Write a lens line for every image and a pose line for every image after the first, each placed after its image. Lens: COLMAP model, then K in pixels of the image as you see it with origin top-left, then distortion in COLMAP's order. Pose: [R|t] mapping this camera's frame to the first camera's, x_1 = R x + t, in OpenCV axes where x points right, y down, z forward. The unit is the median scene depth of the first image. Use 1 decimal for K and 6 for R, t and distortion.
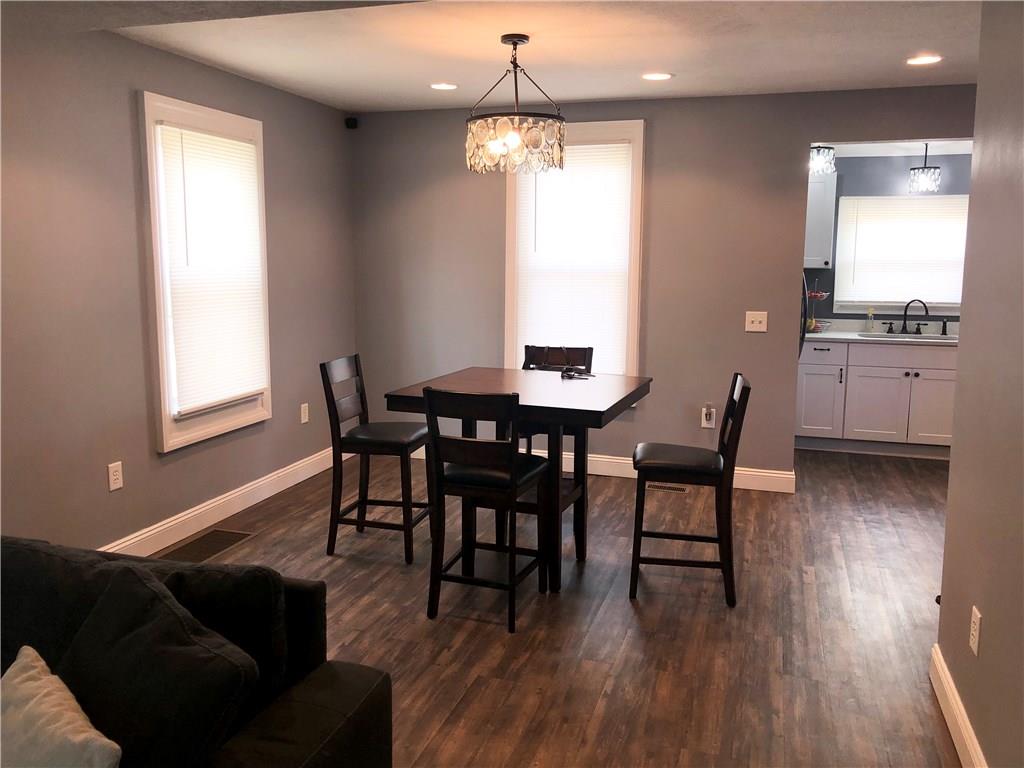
lens RADIAL K [[843.1, 0, 503.6], [0, 843.1, 382.3], [0, 0, 1]] dist [0.007474, 0.002987]
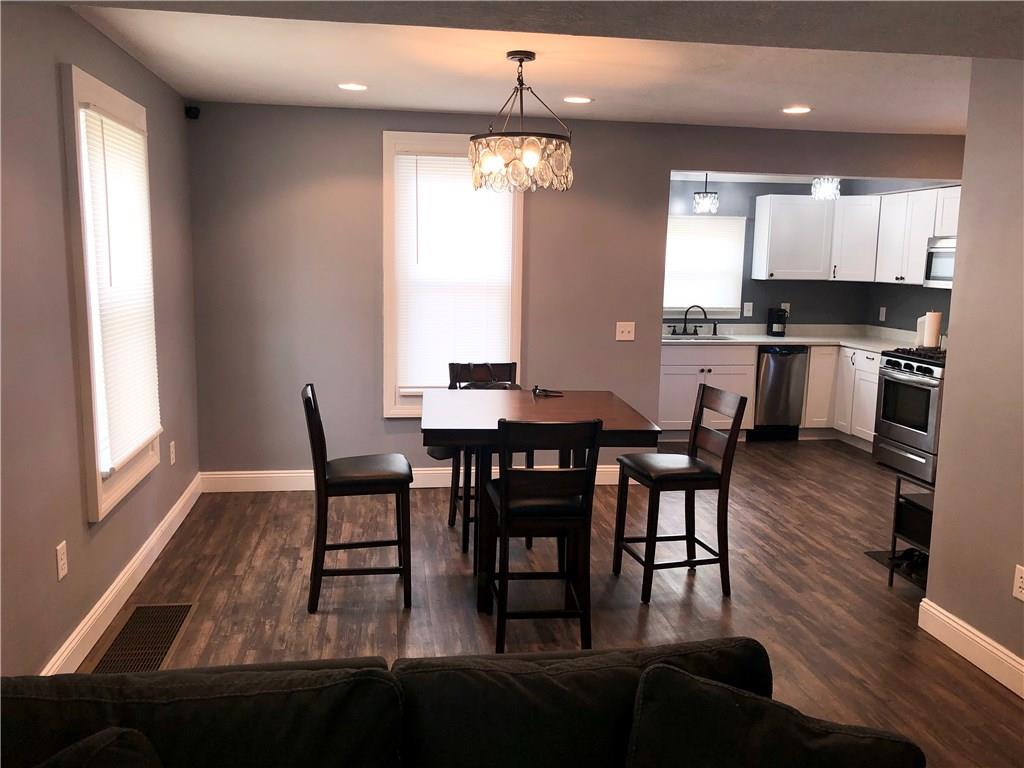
lens RADIAL K [[843.1, 0, 503.6], [0, 843.1, 382.3], [0, 0, 1]] dist [0.007474, 0.002987]
pose [[0.899309, -0.054045, 0.433961, -0.315497], [0.051199, 0.998522, 0.018252, -0.033825], [-0.434306, 0.005804, 0.900747, 0.092167]]
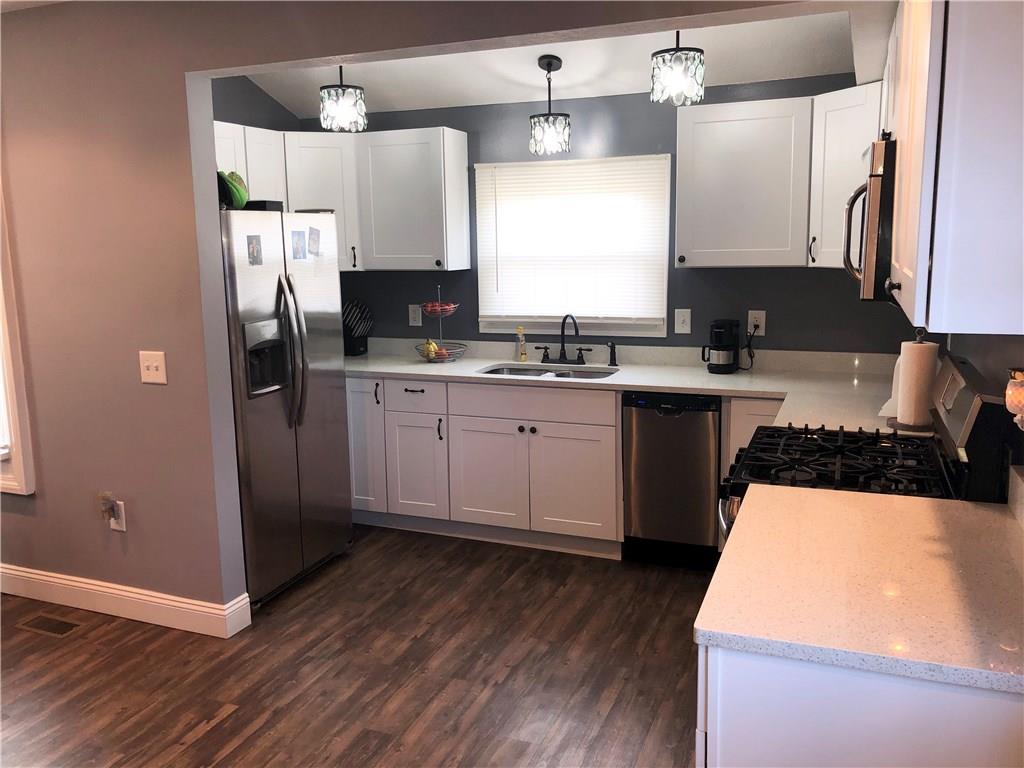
lens RADIAL K [[839.6, 0, 500.1], [0, 839.6, 373.8], [0, 0, 1]] dist [0.021751, -0.002543]
pose [[0.996030, -0.009927, -0.088467, 0.610737], [0.010632, 0.999915, 0.007505, -0.068510], [0.088385, -0.008416, 0.996051, 0.400451]]
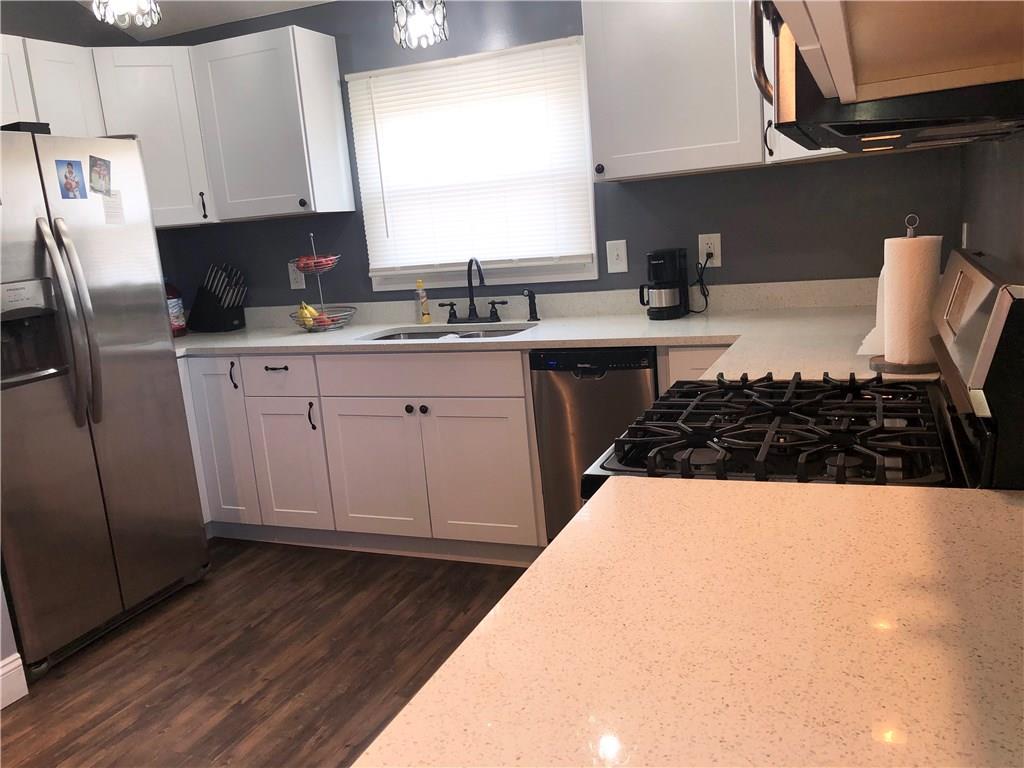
lens RADIAL K [[843.1, 0, 503.6], [0, 843.1, 382.3], [0, 0, 1]] dist [0.007474, 0.002987]
pose [[0.991108, -0.069747, -0.113311, 0.696519], [0.074374, 0.996539, 0.037134, -0.047433], [0.110329, -0.045231, 0.992865, 0.588931]]
